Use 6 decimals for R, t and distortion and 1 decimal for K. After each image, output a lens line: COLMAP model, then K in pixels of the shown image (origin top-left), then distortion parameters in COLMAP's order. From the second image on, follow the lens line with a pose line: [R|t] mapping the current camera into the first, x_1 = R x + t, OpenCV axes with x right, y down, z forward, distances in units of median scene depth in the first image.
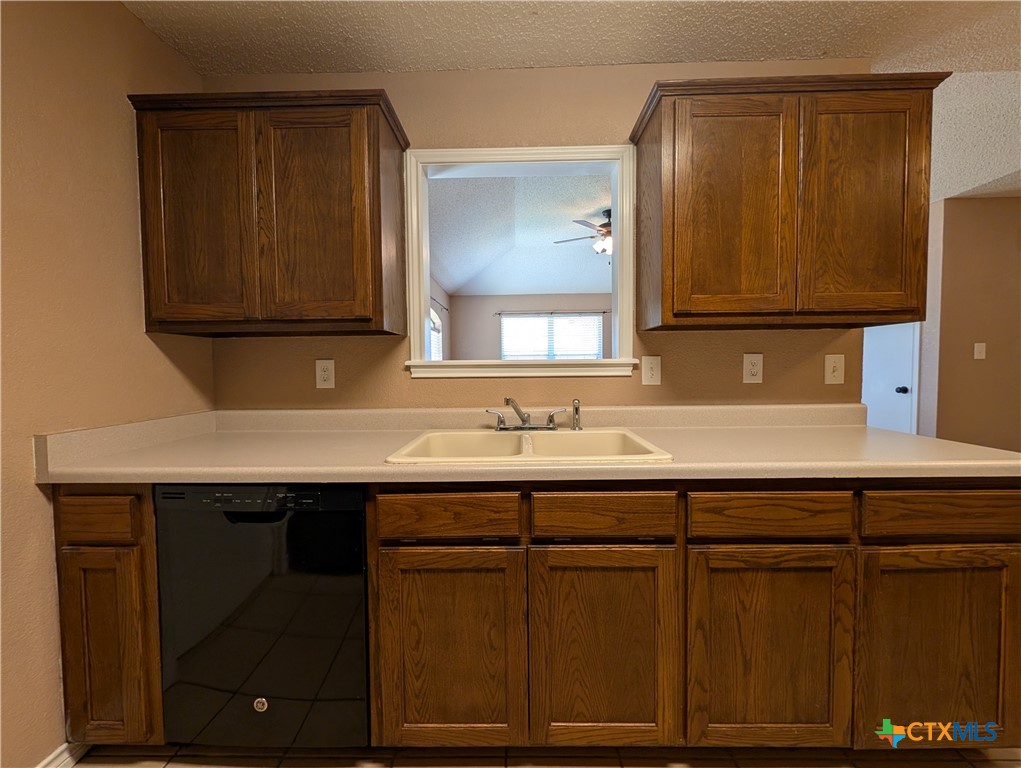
lens RADIAL K [[393.4, 0, 512.8], [0, 393.4, 380.5], [0, 0, 1]] dist [-0.001753, -0.000012]
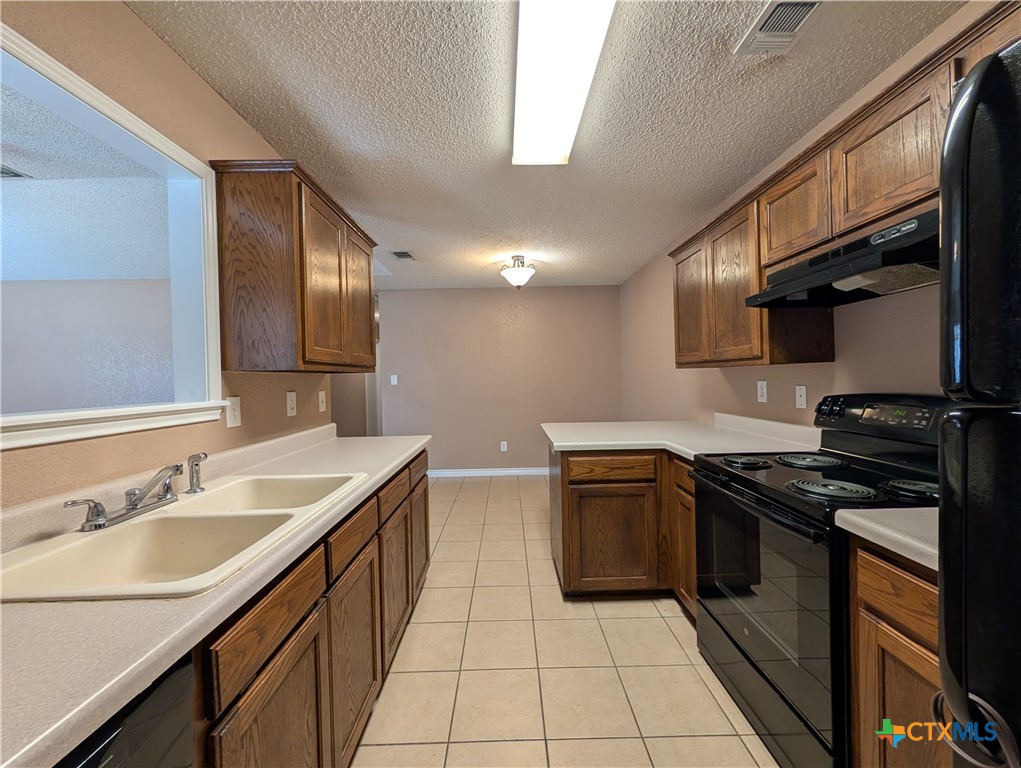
lens RADIAL K [[393.4, 0, 512.8], [0, 393.4, 380.5], [0, 0, 1]] dist [-0.001753, -0.000012]
pose [[-0.032796, 0.005130, 0.999449, -0.633649], [0.058924, 0.998257, -0.003190, -0.059377], [-0.997724, 0.058787, -0.033041, 0.349237]]
